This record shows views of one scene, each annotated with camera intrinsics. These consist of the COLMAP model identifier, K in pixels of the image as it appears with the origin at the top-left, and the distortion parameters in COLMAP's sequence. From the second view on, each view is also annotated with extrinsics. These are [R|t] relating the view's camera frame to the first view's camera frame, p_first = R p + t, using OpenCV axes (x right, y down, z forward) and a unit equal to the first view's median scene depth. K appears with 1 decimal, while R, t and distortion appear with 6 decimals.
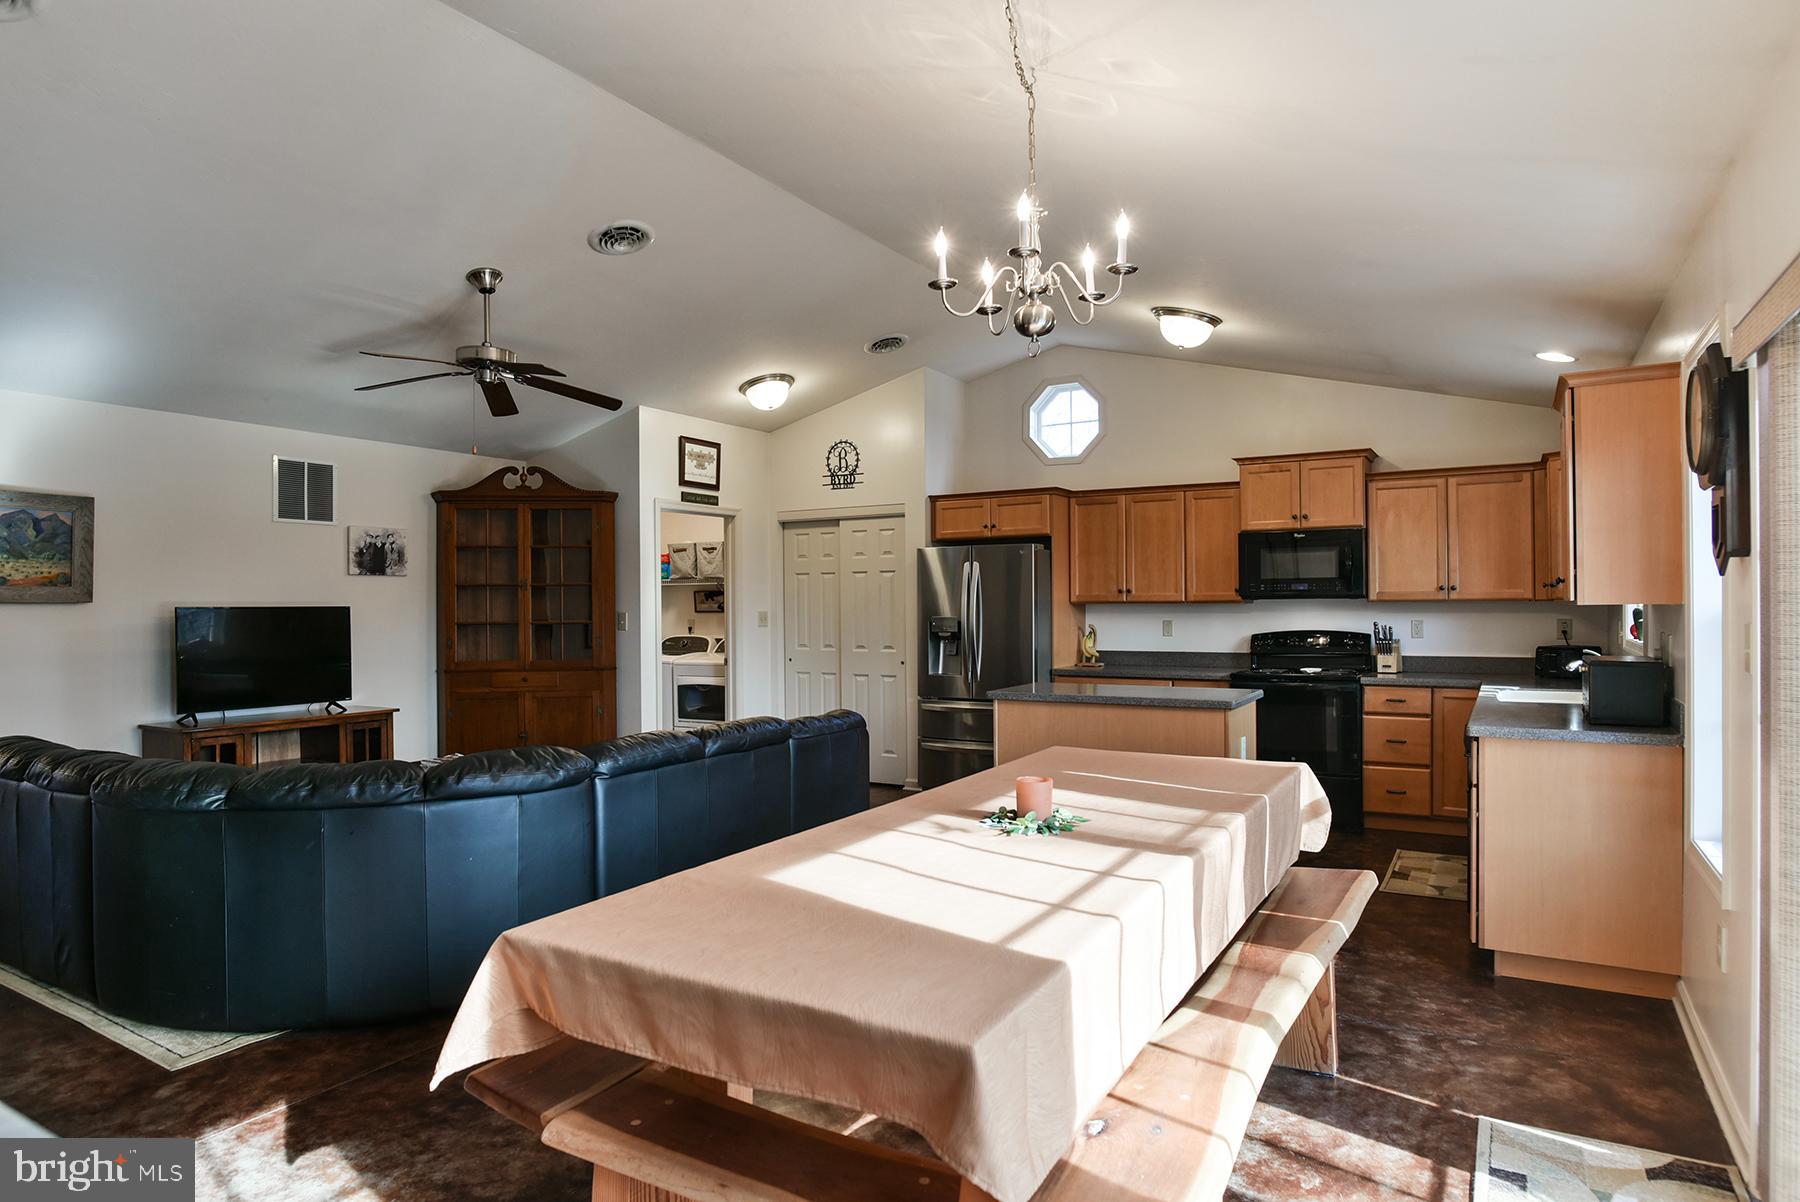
lens RADIAL K [[1038.4, 0, 905.8], [0, 1038.4, 604.8], [0, 0, 1]] dist [-0.042791, 0.017541]
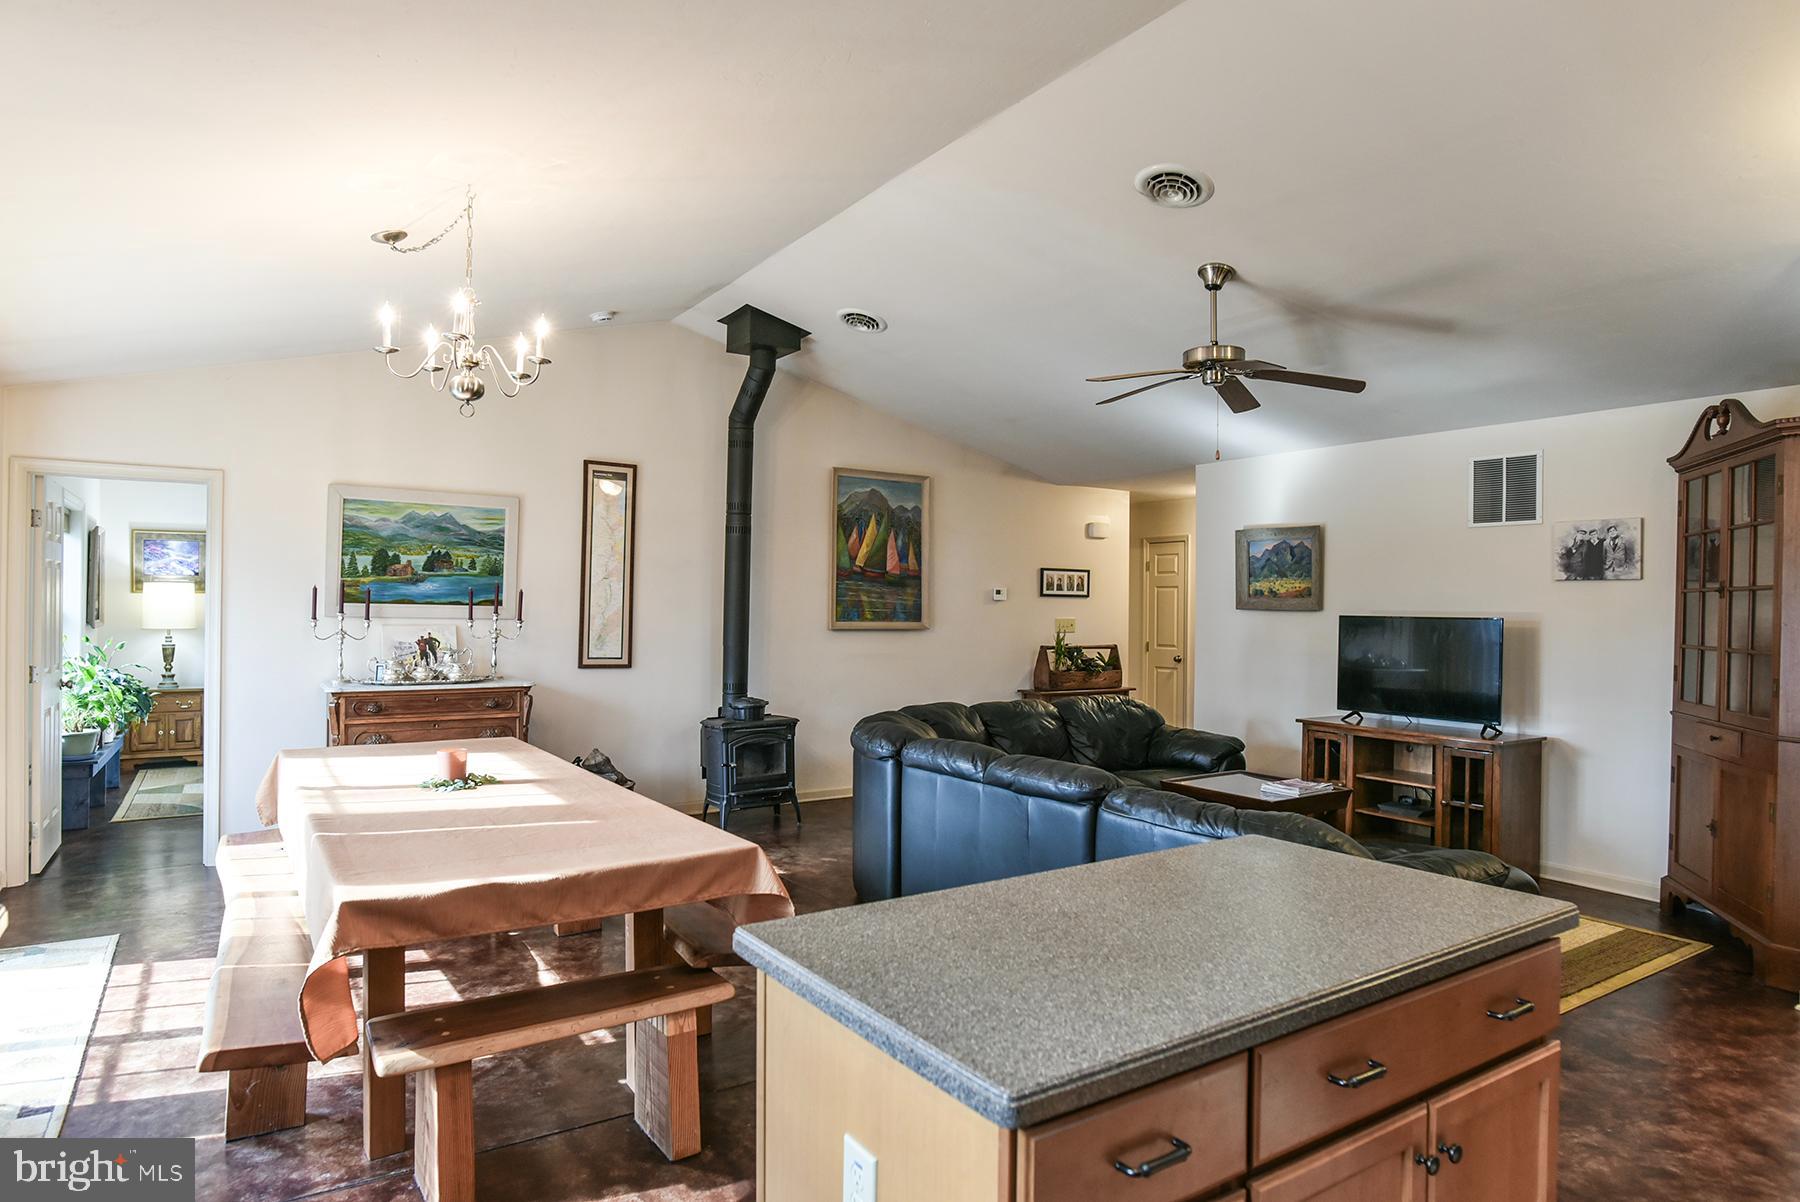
lens RADIAL K [[1038.4, 0, 905.8], [0, 1038.4, 604.8], [0, 0, 1]] dist [-0.042791, 0.017541]
pose [[-0.440796, 0.003564, -0.897600, 0.423045], [-0.006707, 0.999951, 0.007265, -0.011529], [0.897582, 0.009223, -0.440751, 0.851901]]
